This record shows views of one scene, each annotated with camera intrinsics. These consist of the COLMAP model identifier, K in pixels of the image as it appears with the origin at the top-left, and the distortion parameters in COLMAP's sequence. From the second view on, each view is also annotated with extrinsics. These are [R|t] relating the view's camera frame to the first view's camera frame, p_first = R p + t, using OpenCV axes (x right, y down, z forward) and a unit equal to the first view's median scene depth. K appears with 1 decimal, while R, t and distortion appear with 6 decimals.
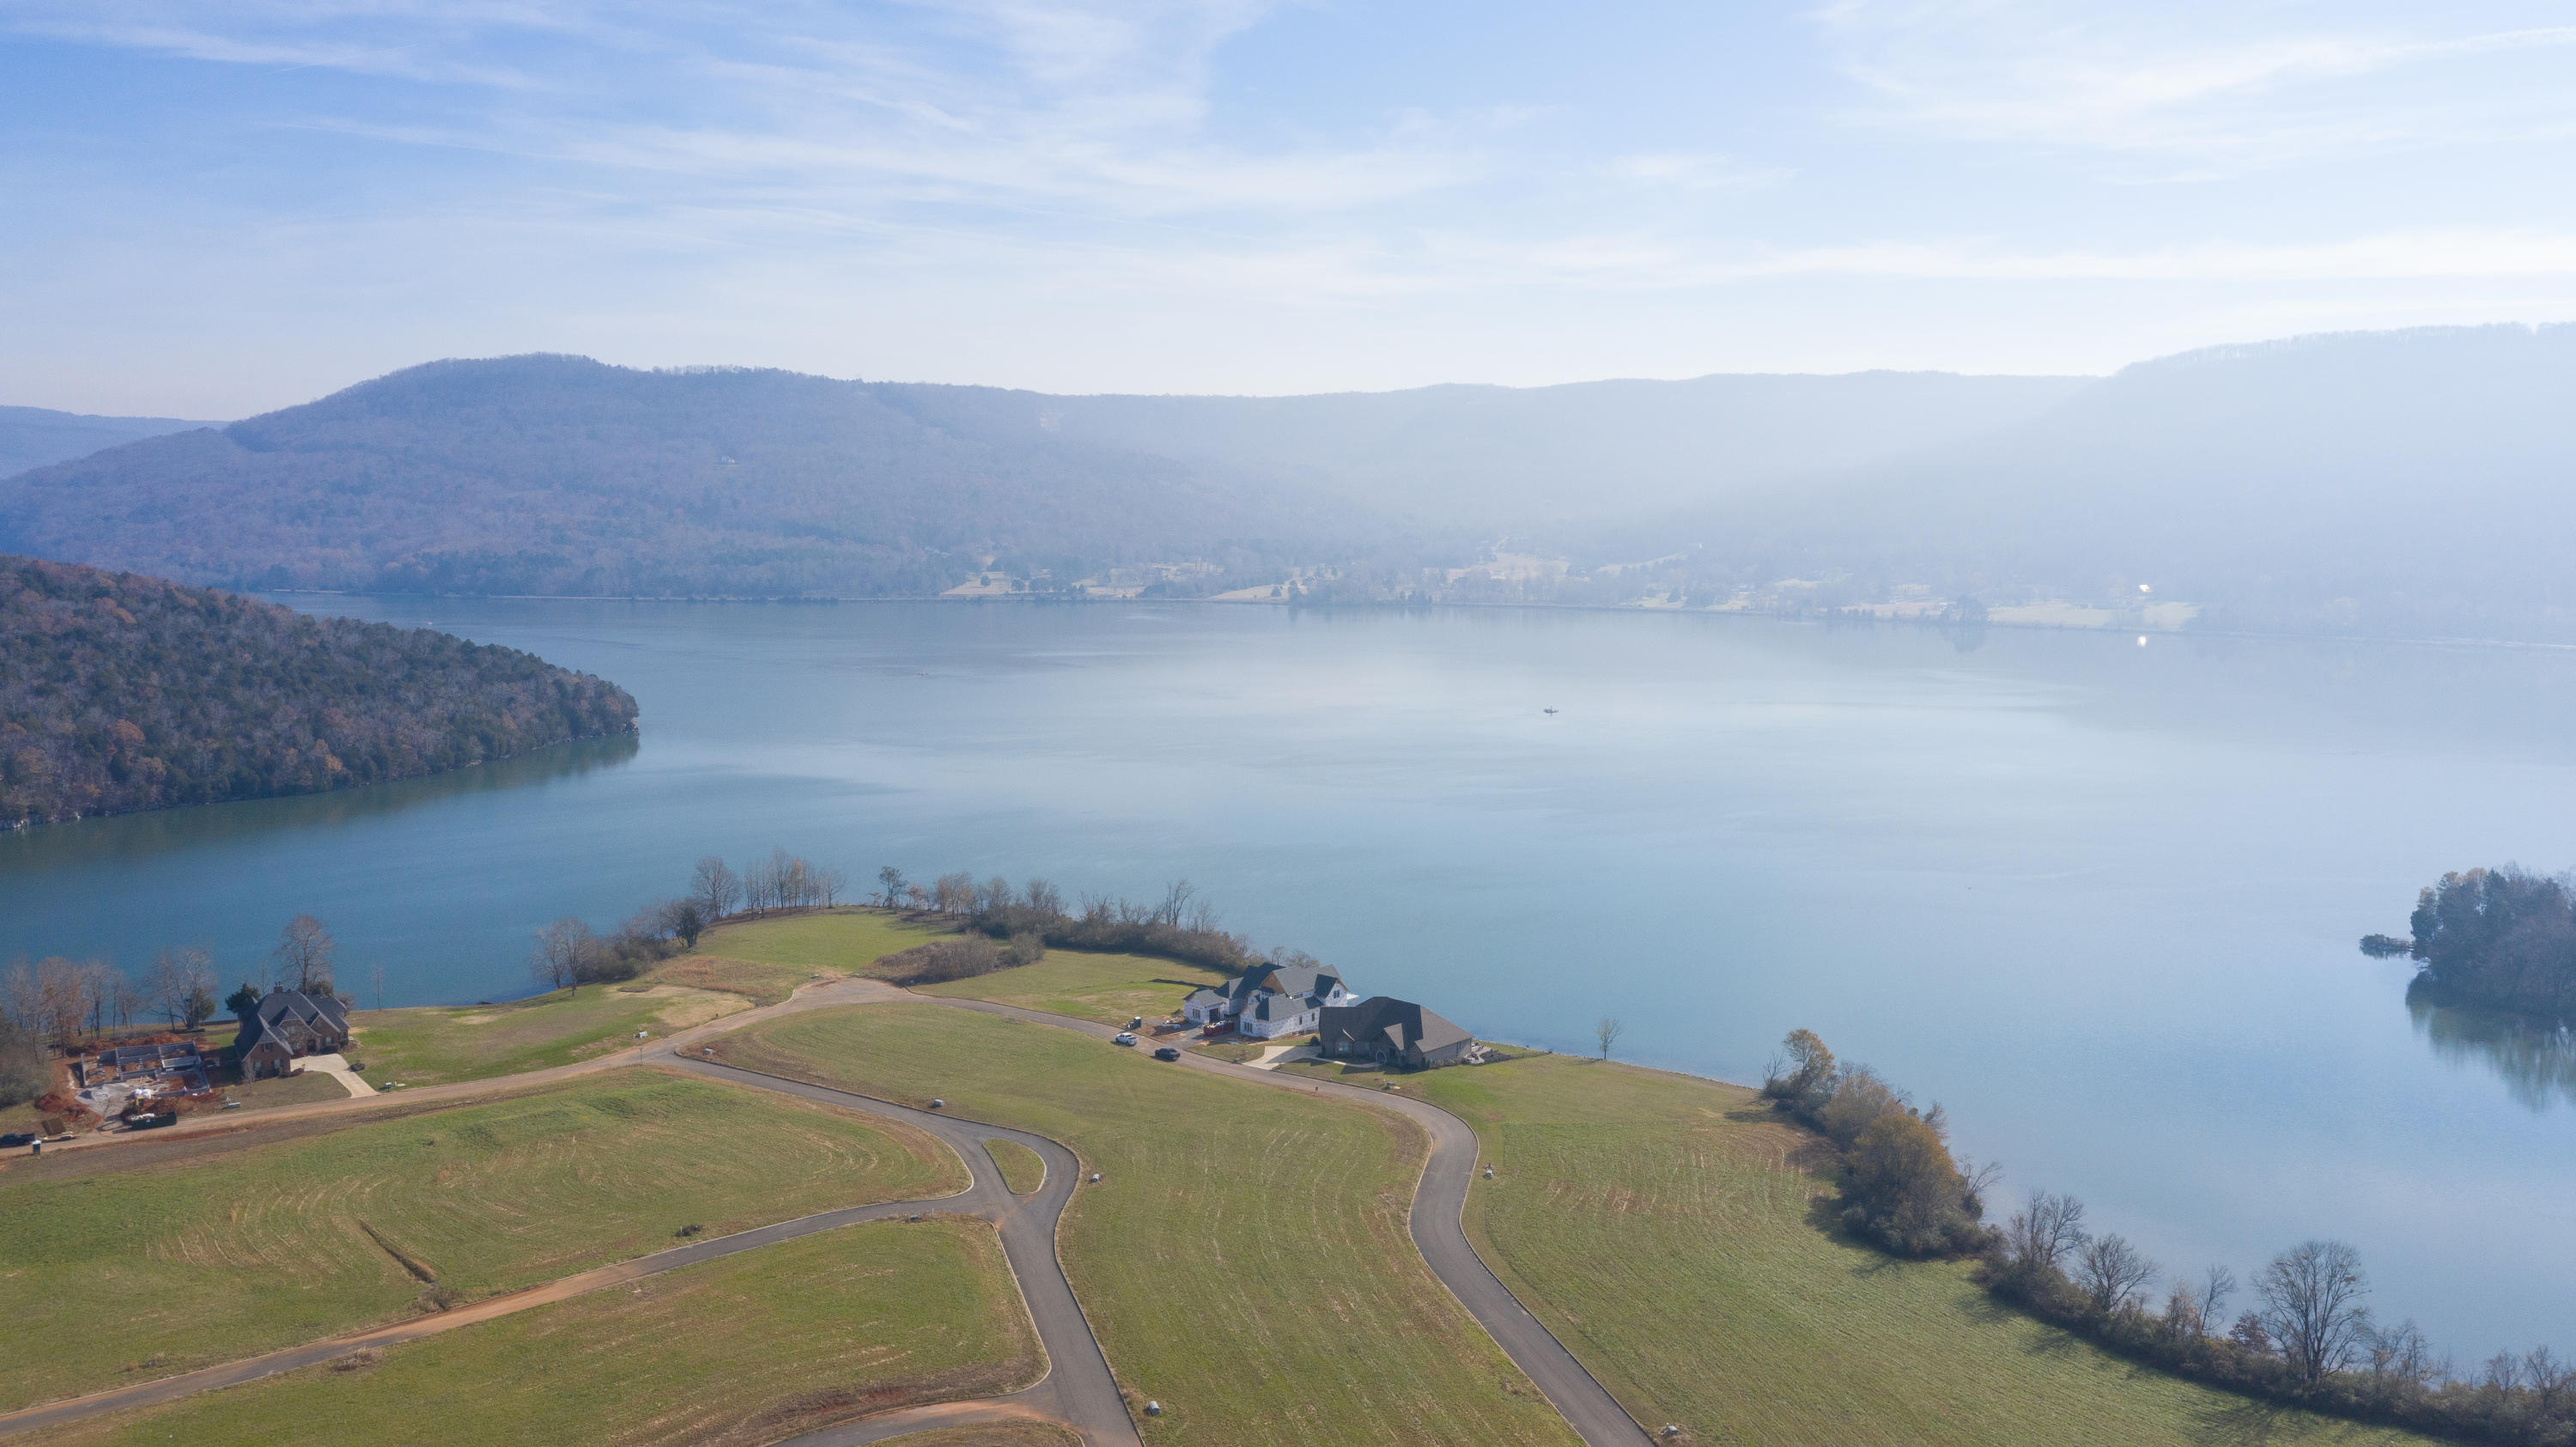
lens RADIAL K [[2037.6, 0, 1288.0], [0, 2037.6, 723.5], [0, 0, 1]] dist [-0.010581, 0.008759]
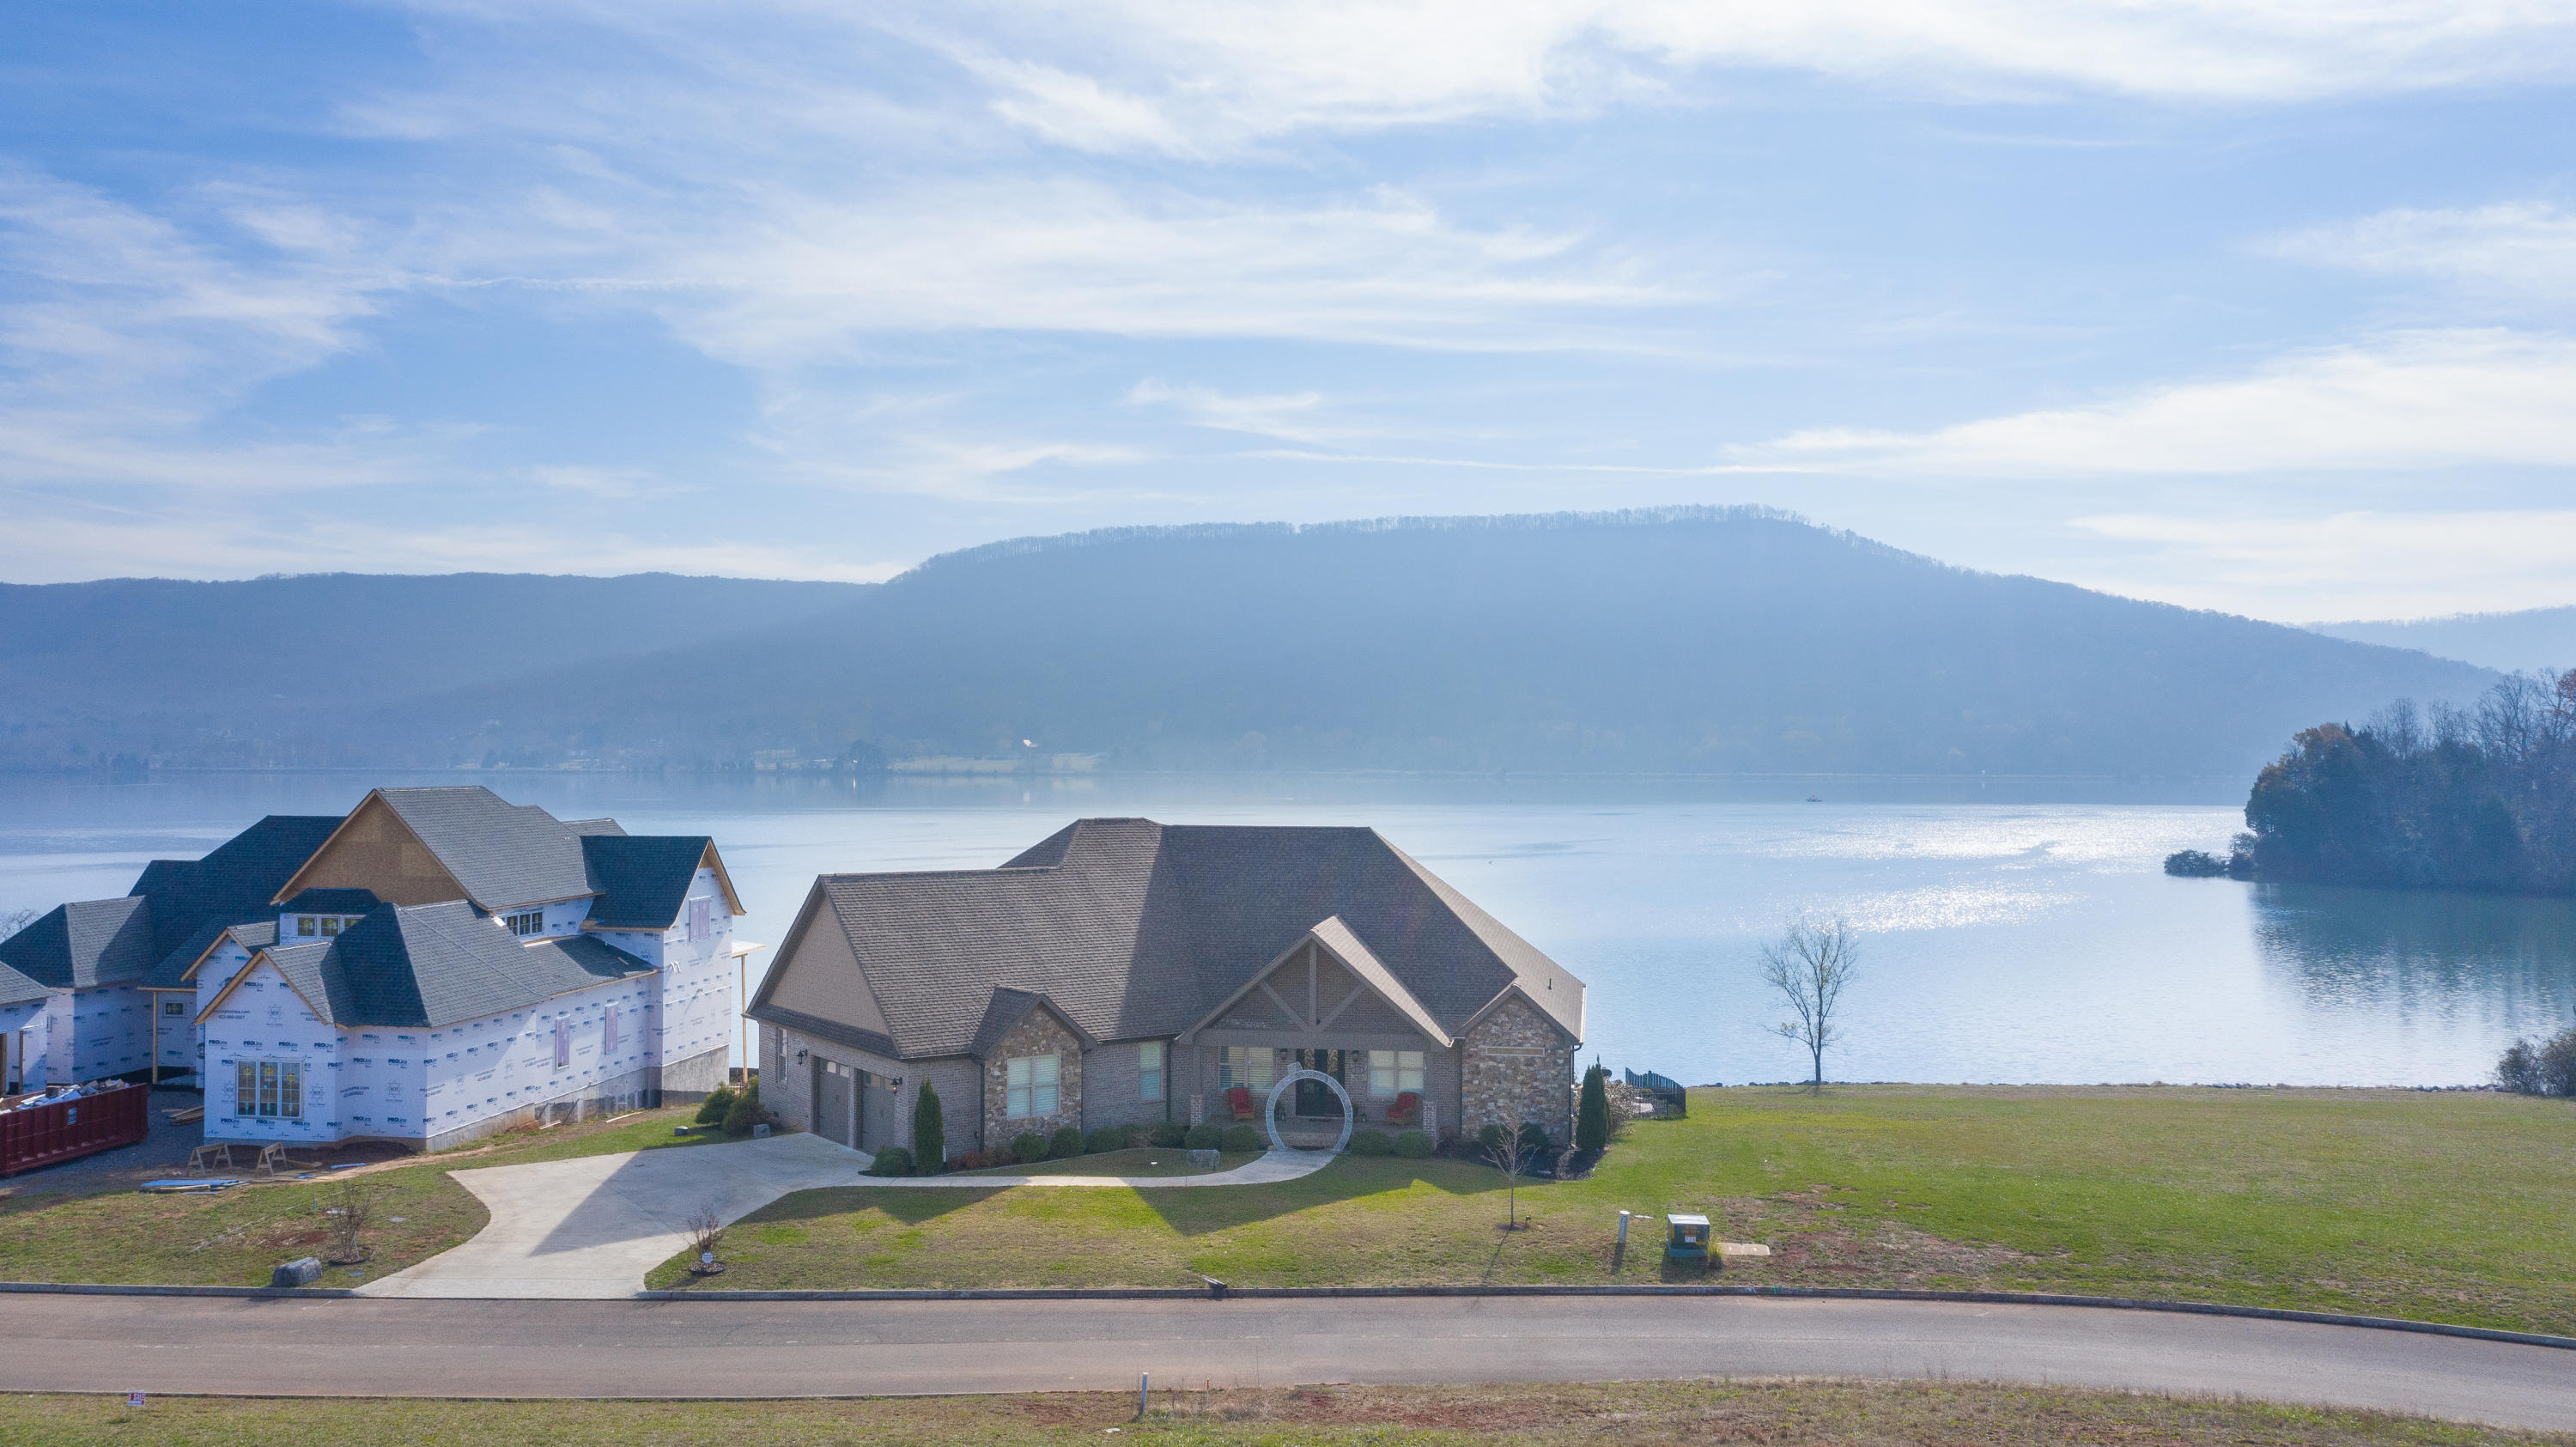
lens RADIAL K [[2037.6, 0, 1288.0], [0, 2037.6, 723.5], [0, 0, 1]] dist [-0.010581, 0.008759]
pose [[0.822104, 0.006357, 0.569302, -0.036474], [0.065606, 0.992219, -0.105820, 0.117454], [-0.565545, 0.124345, 0.815290, 0.678001]]
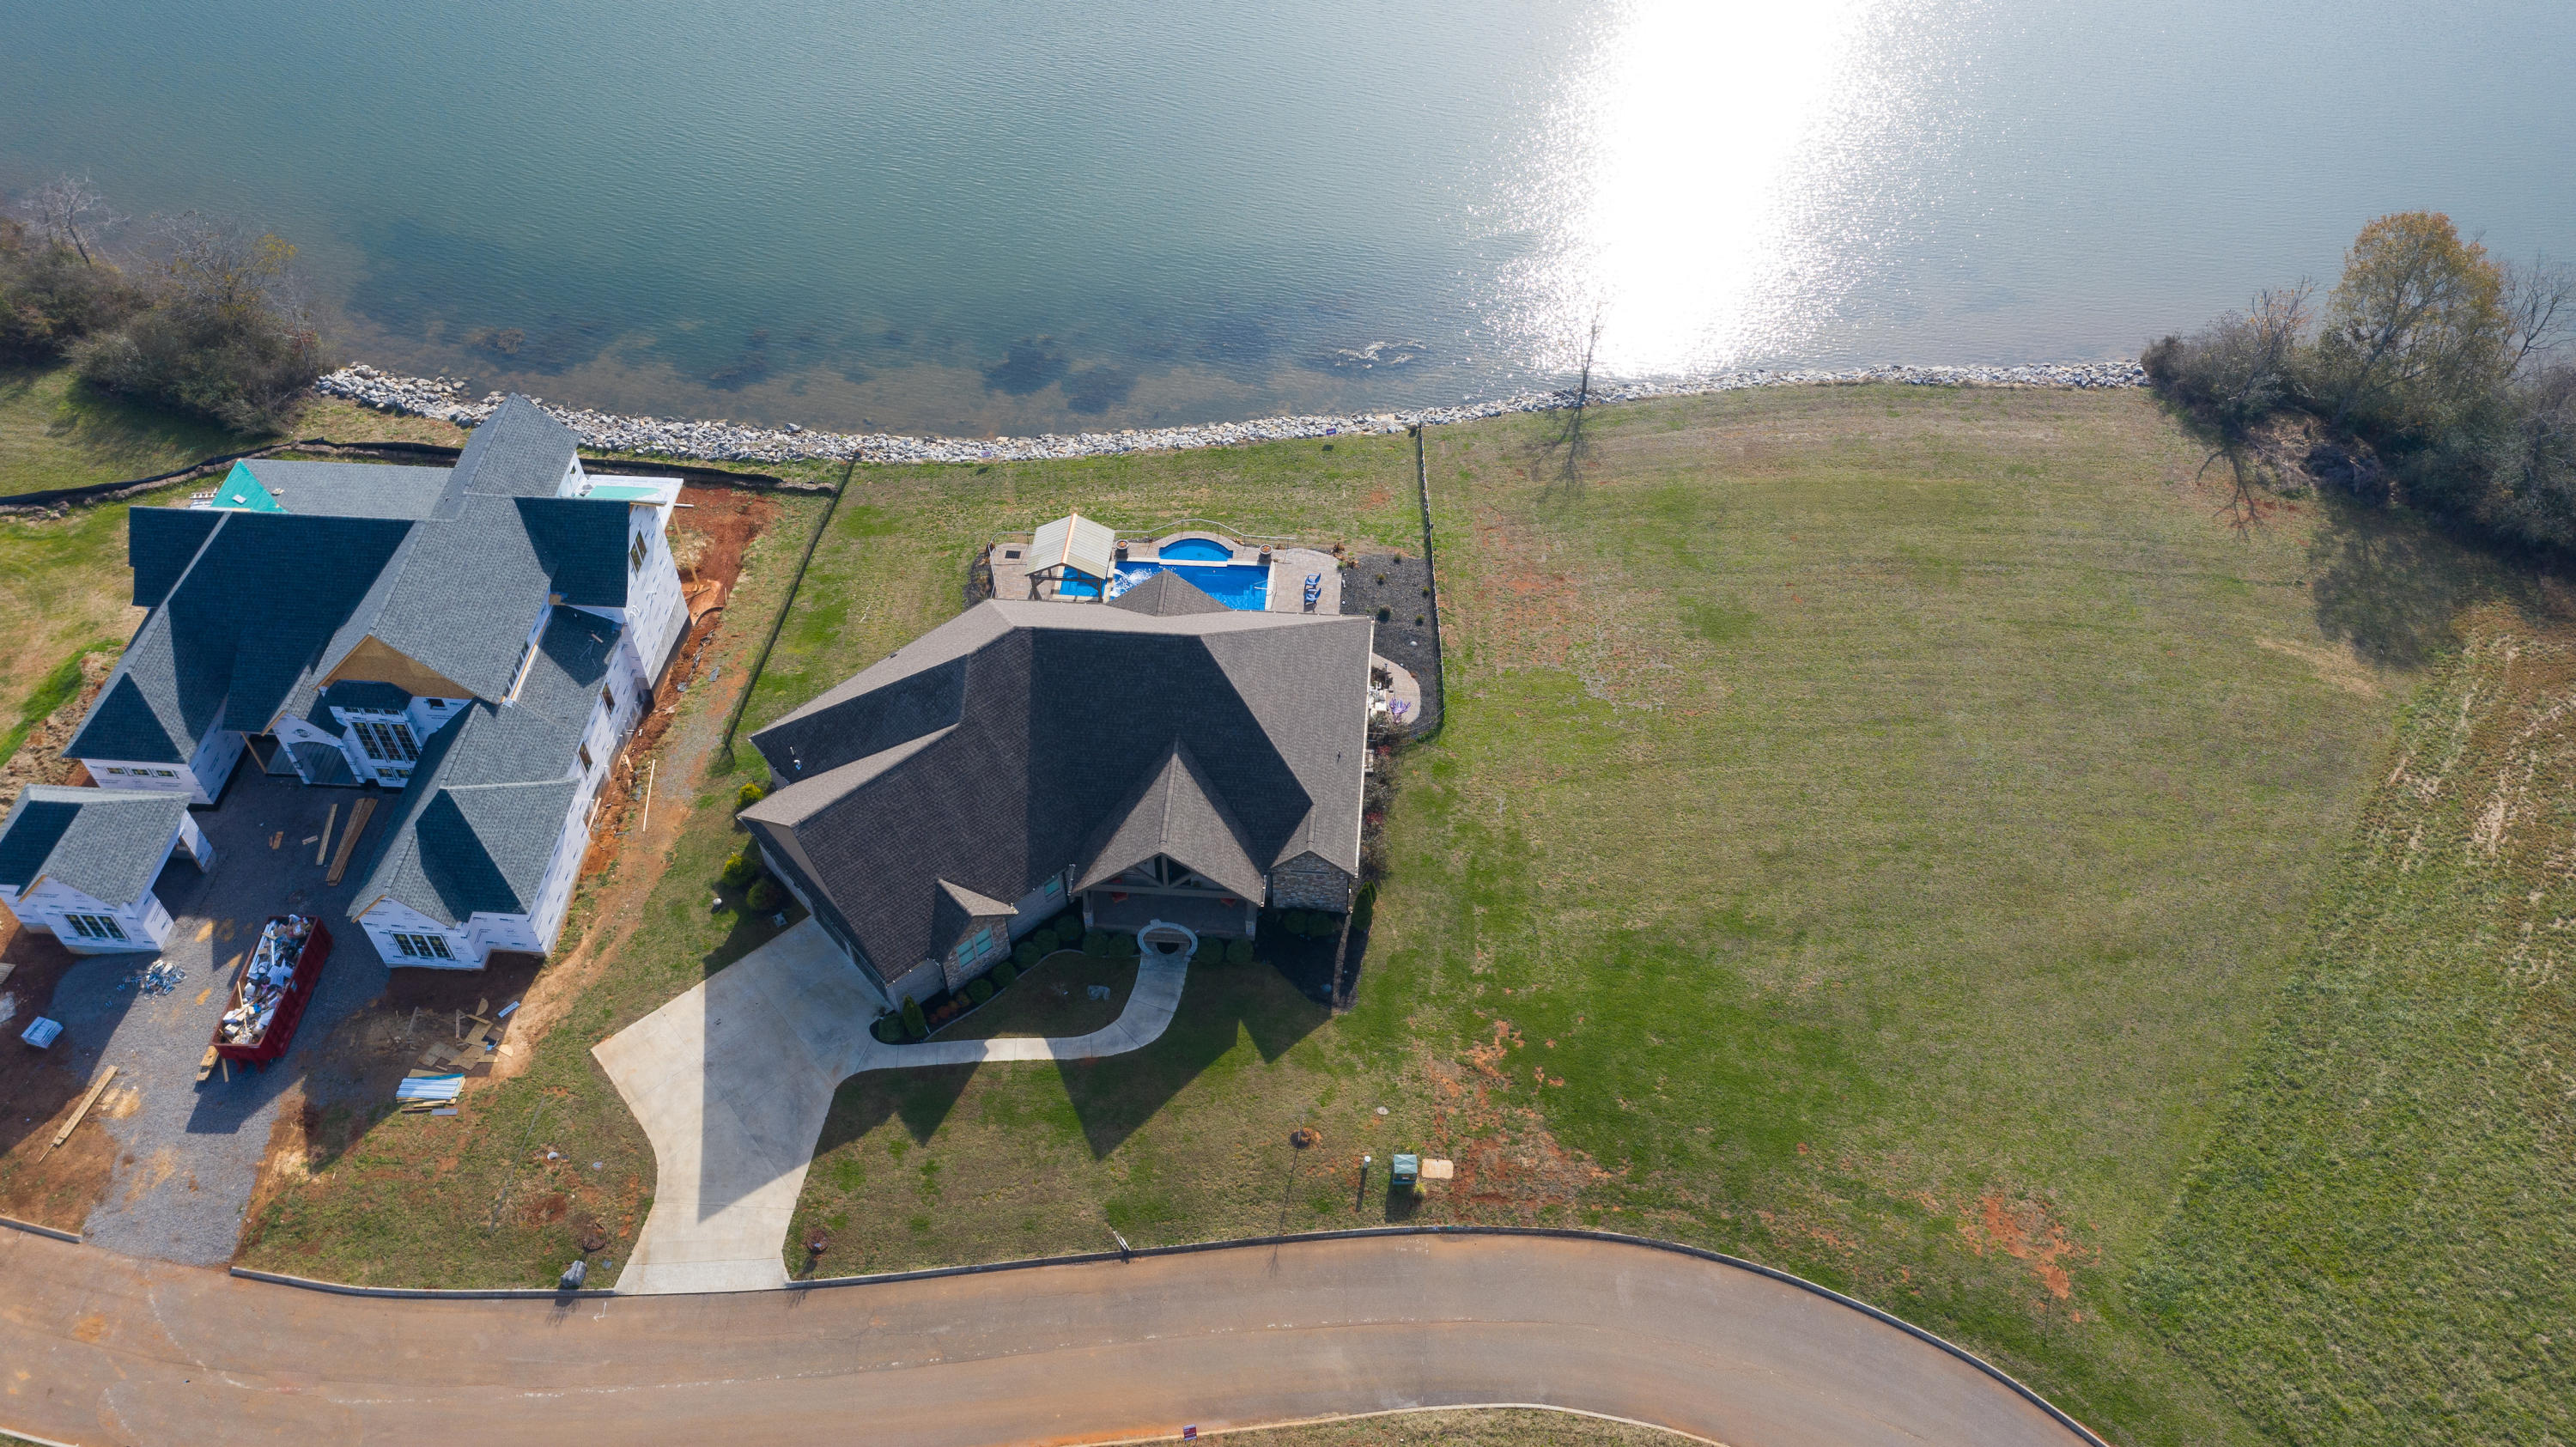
lens RADIAL K [[2044.7, 0, 1288.0], [0, 2044.7, 723.5], [0, 0, 1]] dist [-0.004067, 0.002939]
pose [[0.775979, -0.479956, 0.409265, -0.021001], [0.082444, 0.720456, 0.688582, -0.010393], [-0.625347, -0.500584, 0.598629, 0.676061]]
